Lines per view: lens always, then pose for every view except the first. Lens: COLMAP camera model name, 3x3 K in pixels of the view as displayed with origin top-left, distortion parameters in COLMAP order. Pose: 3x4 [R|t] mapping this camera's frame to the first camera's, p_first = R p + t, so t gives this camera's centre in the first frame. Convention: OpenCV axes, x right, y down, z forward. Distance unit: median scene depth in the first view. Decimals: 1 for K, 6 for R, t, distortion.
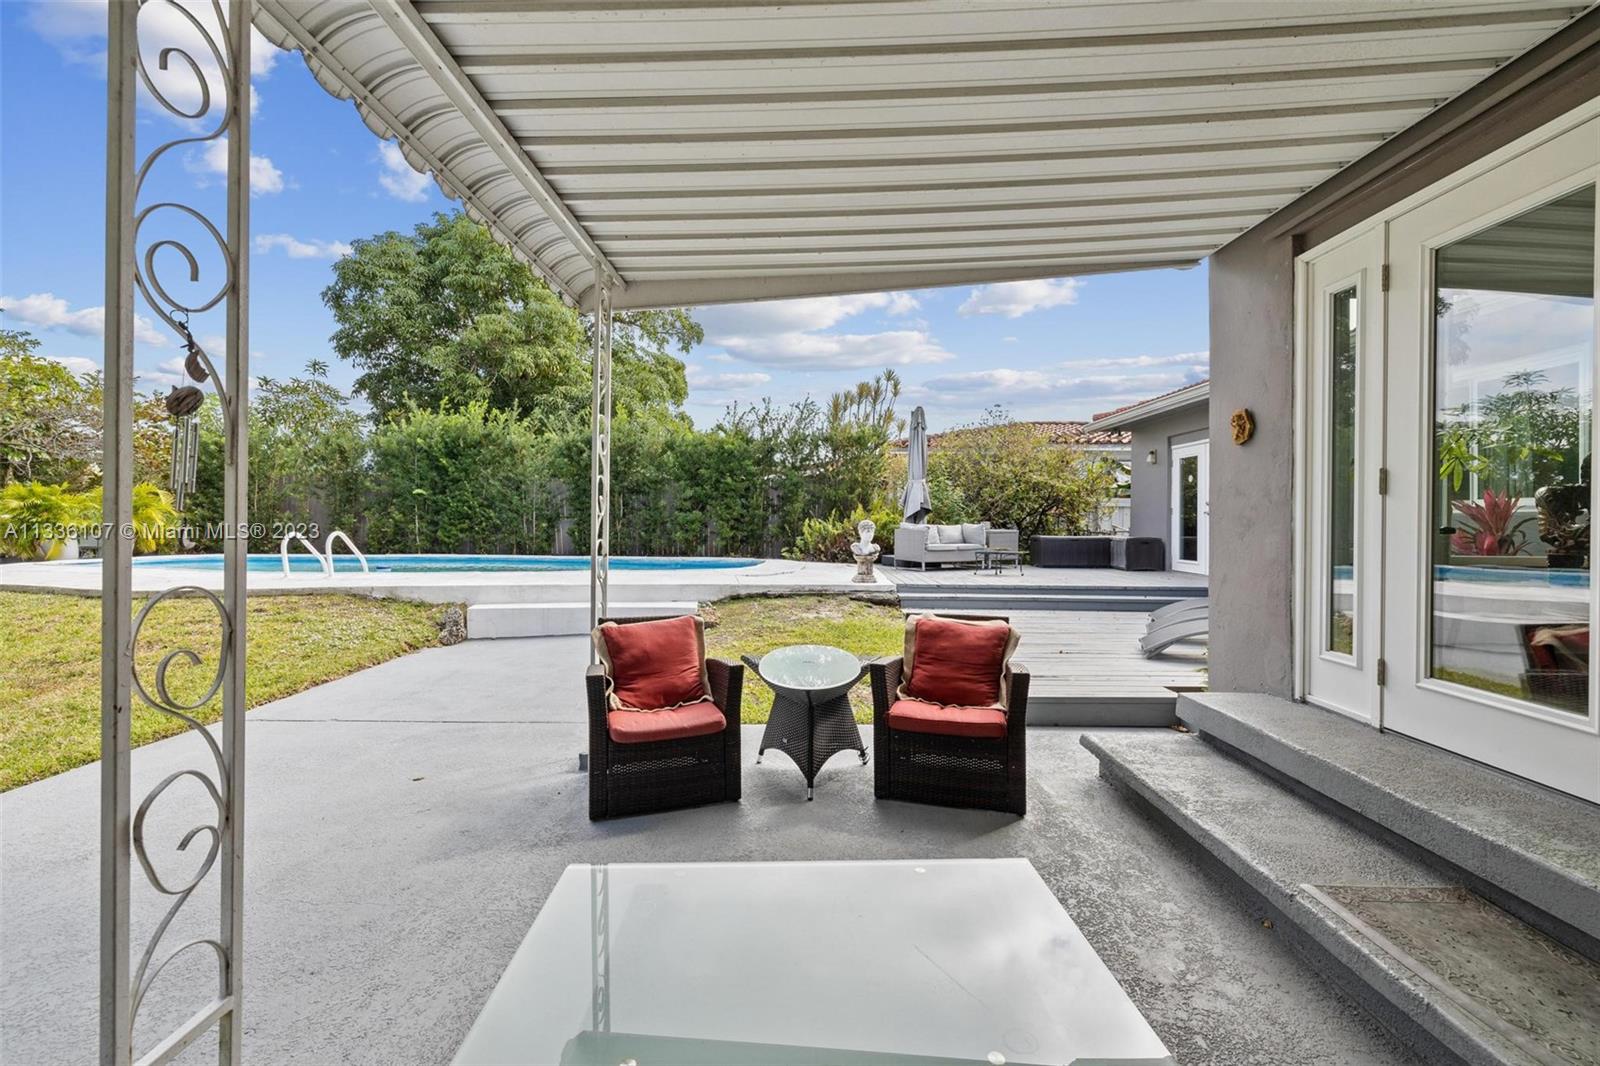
lens RADIAL K [[683.5, 0, 796.2], [0, 683.5, 523.0], [0, 0, 1]] dist [0.002041, 0.001049]
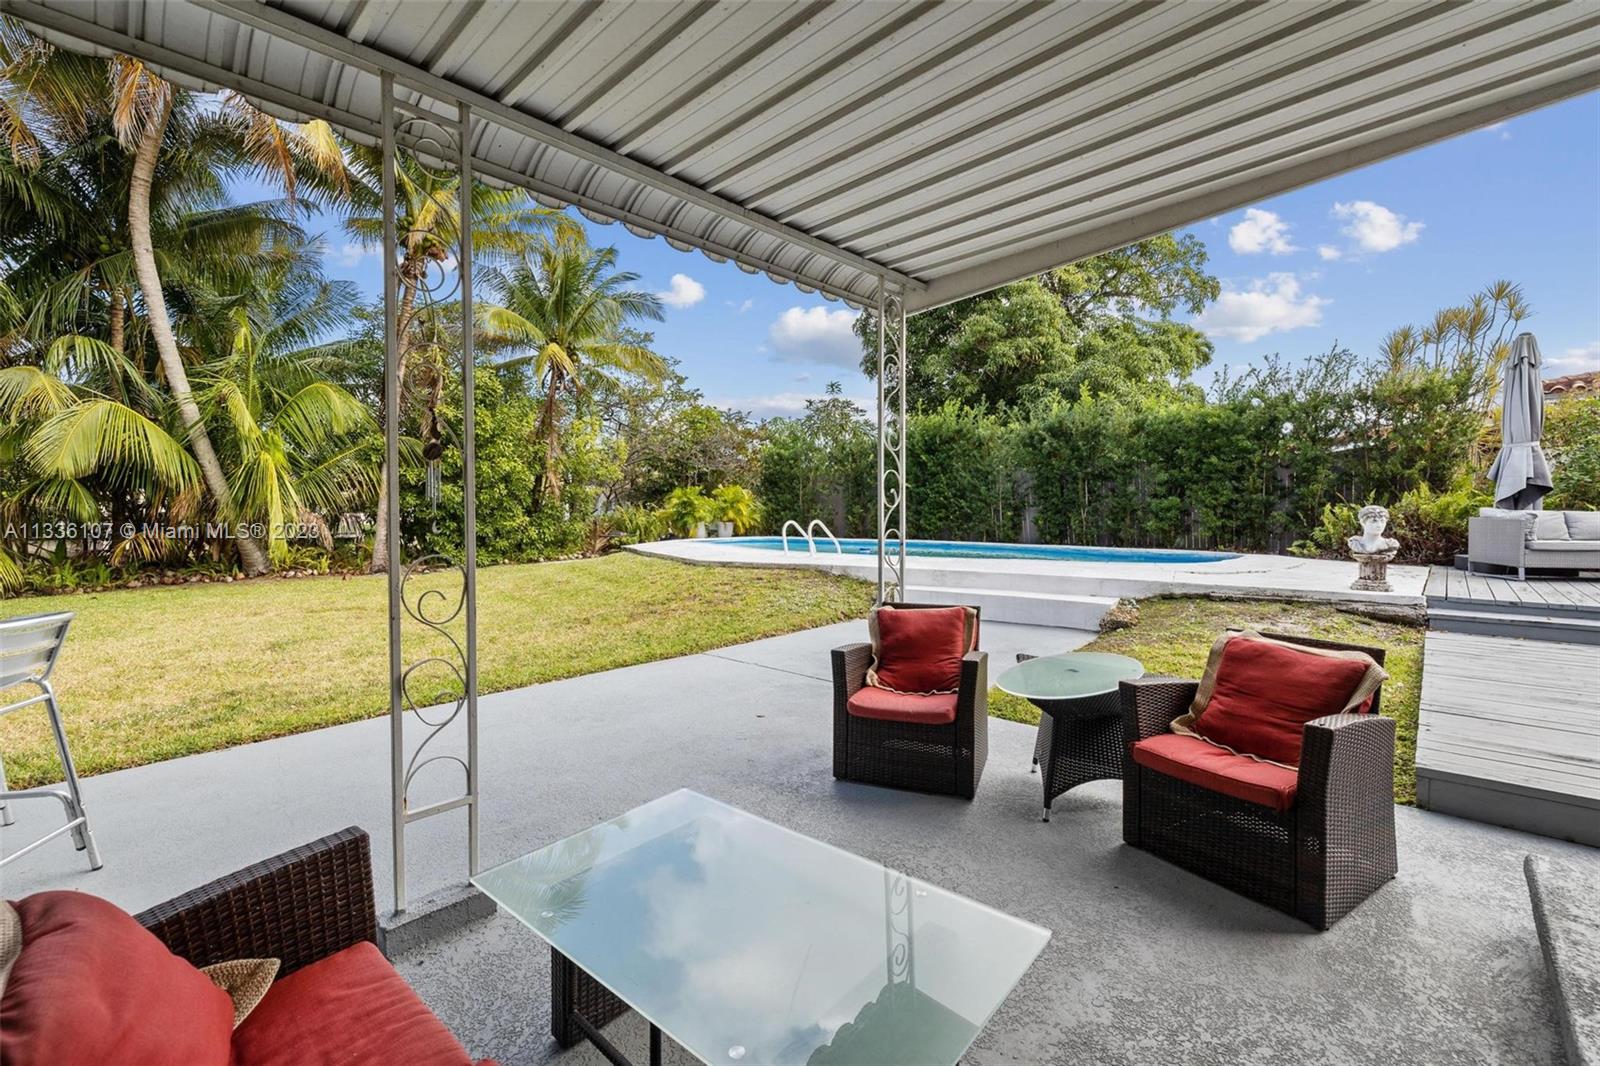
lens RADIAL K [[683.5, 0, 798.9], [0, 683.5, 517.7], [0, 0, 1]] dist [0.002041, 0.001049]
pose [[0.743338, -0.001012, -0.668916, 0.085641], [0.007669, 0.999946, 0.007009, -0.000623], [0.668872, -0.010340, 0.743305, 0.026709]]
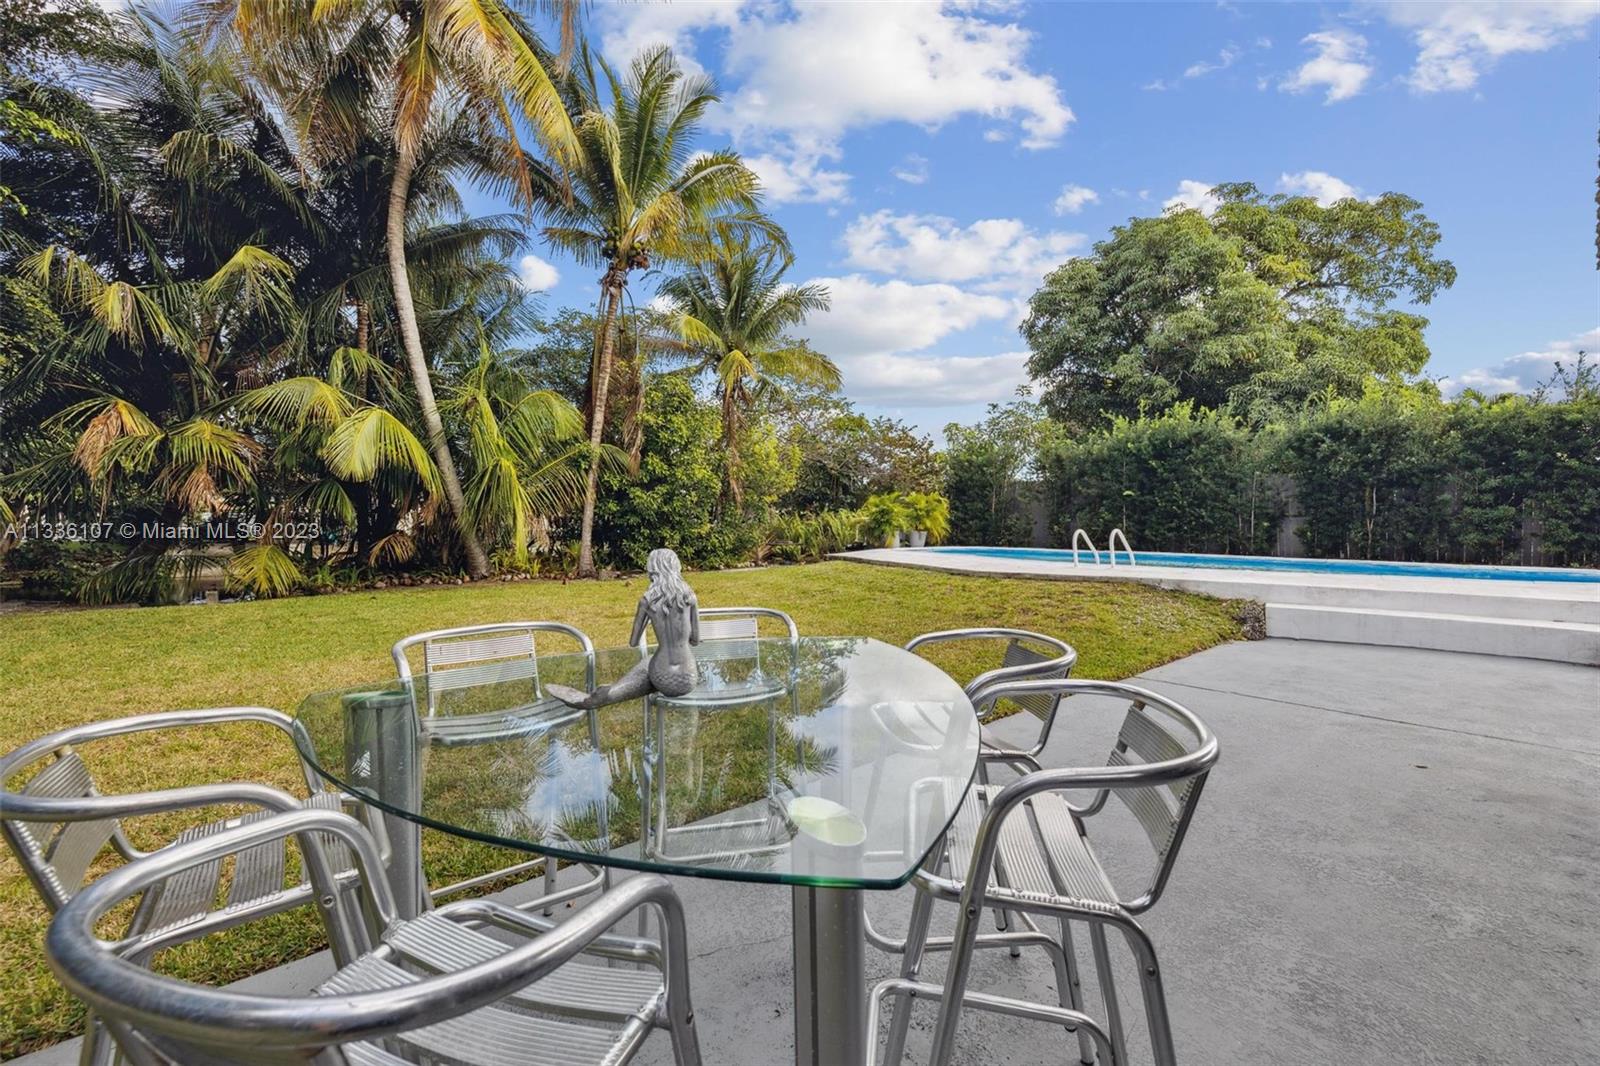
lens RADIAL K [[683.5, 0, 799.9], [0, 683.5, 526.4], [0, 0, 1]] dist [0.002041, 0.001049]
pose [[0.665167, 0.002891, -0.746689, -0.098897], [-0.000134, 0.999993, 0.003752, 0.002353], [0.746695, -0.002396, 0.665163, -0.094494]]
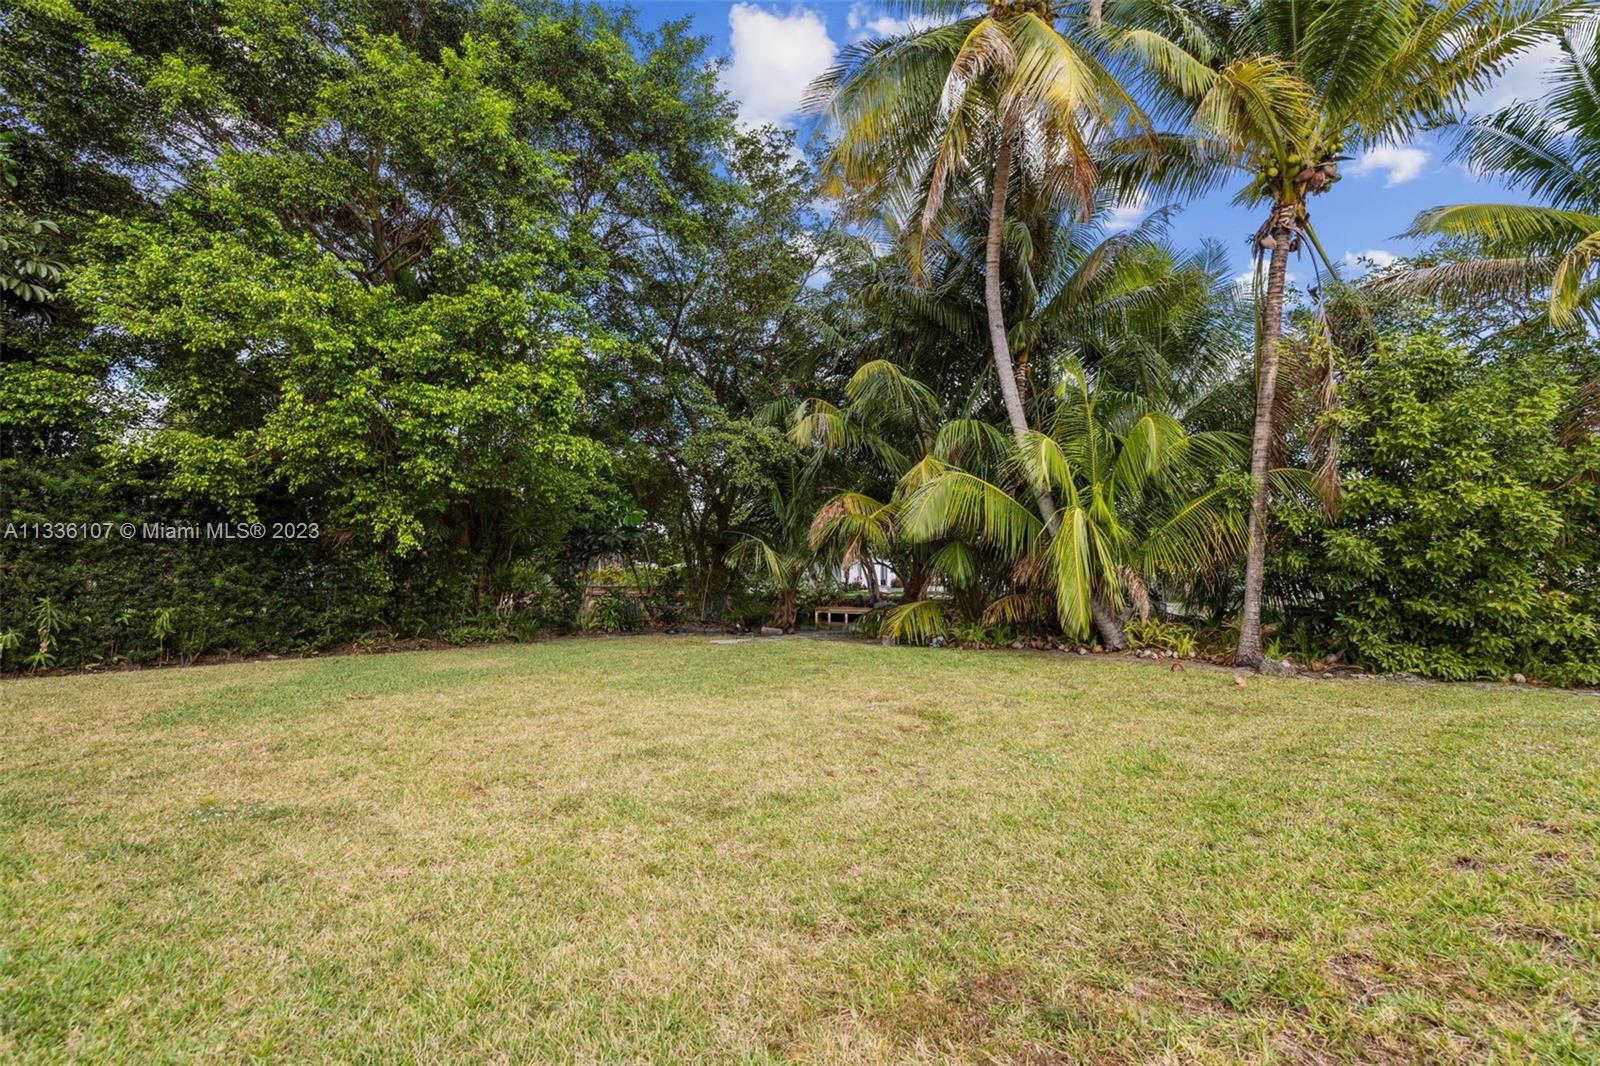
lens RADIAL K [[683.5, 0, 810.3], [0, 683.5, 534.0], [0, 0, 1]] dist [0.002041, 0.001049]
pose [[-0.532583, -0.058943, -0.844323, -0.248176], [-0.008175, 0.997884, -0.064507, -0.004711], [0.846338, -0.027453, -0.531938, 0.410526]]
